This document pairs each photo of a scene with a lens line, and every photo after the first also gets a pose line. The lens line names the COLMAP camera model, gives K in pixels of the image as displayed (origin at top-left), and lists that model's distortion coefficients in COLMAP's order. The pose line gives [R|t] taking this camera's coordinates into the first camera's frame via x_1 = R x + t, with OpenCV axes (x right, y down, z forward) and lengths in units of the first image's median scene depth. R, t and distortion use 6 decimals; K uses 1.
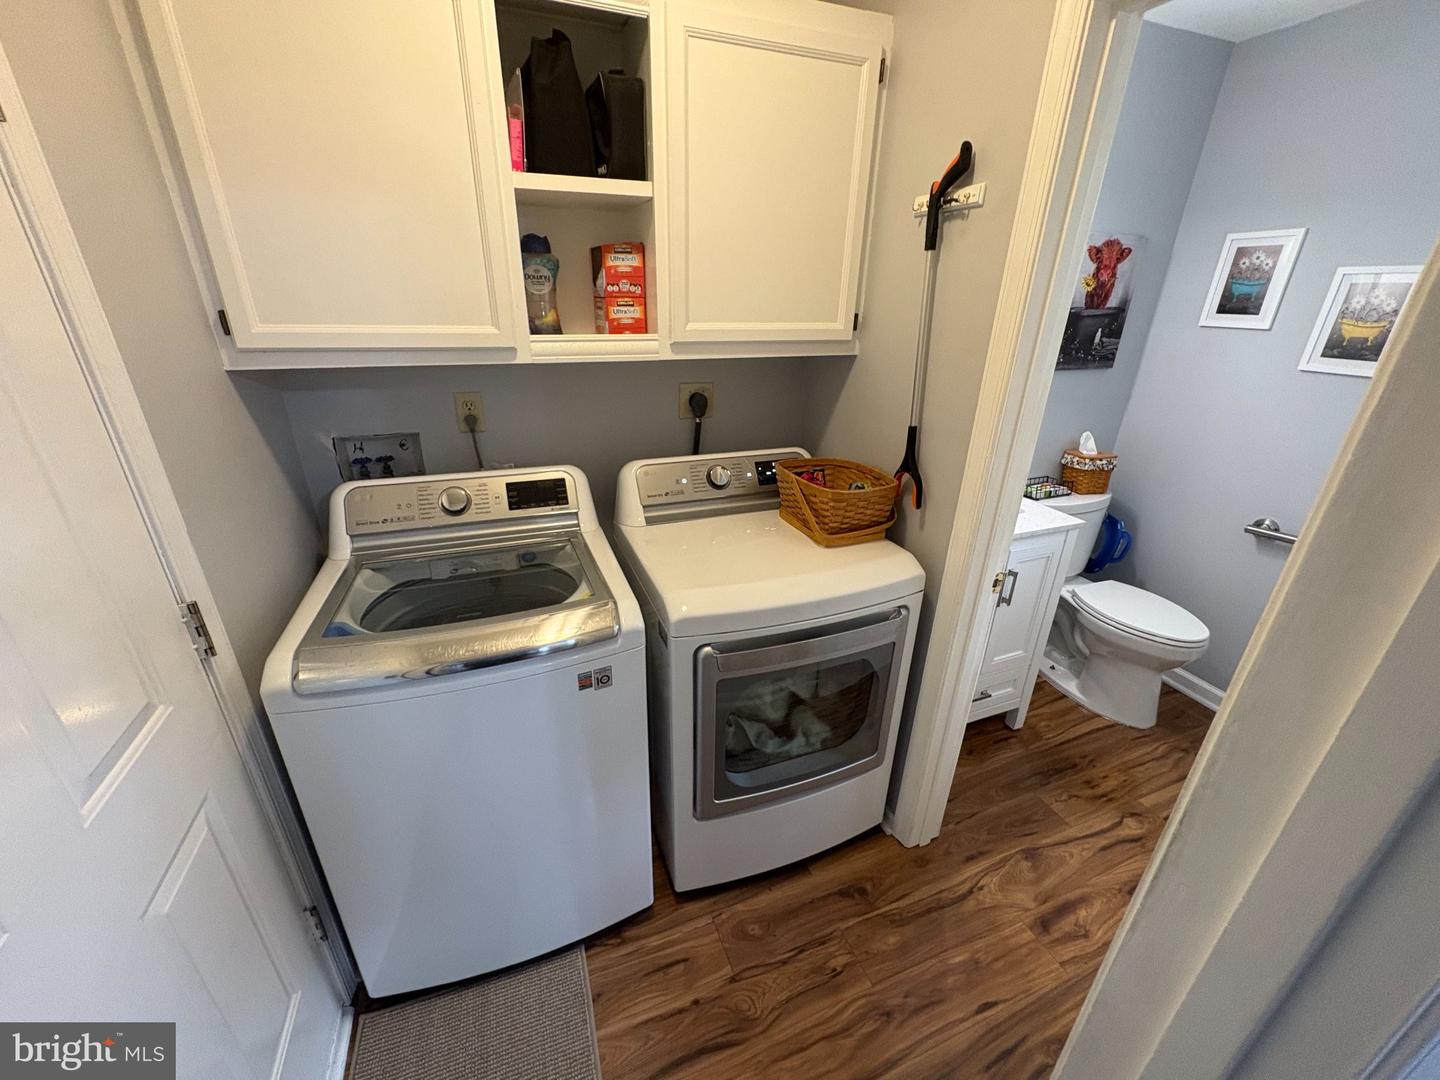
lens RADIAL K [[569.2, 0, 720.0], [0, 569.2, 540.0], [0, 0, 1]] dist [-0.001172, -0.000848]
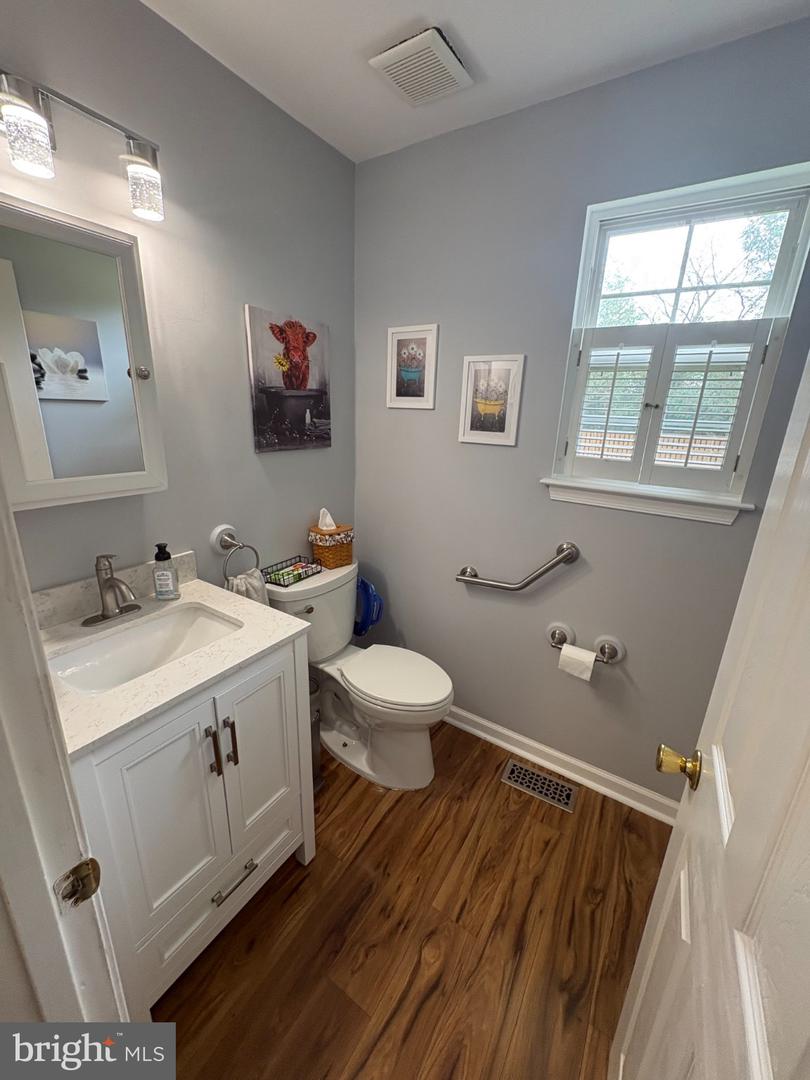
lens RADIAL K [[430.7, 0, 405.0], [0, 430.7, 540.0], [0, 0, 1]] dist [0.002514, 0.000373]
pose [[0.808715, -0.161453, 0.565609, 0.351696], [0.215025, 0.976184, -0.028794, -0.089556], [-0.547490, 0.144906, 0.824171, 0.319952]]
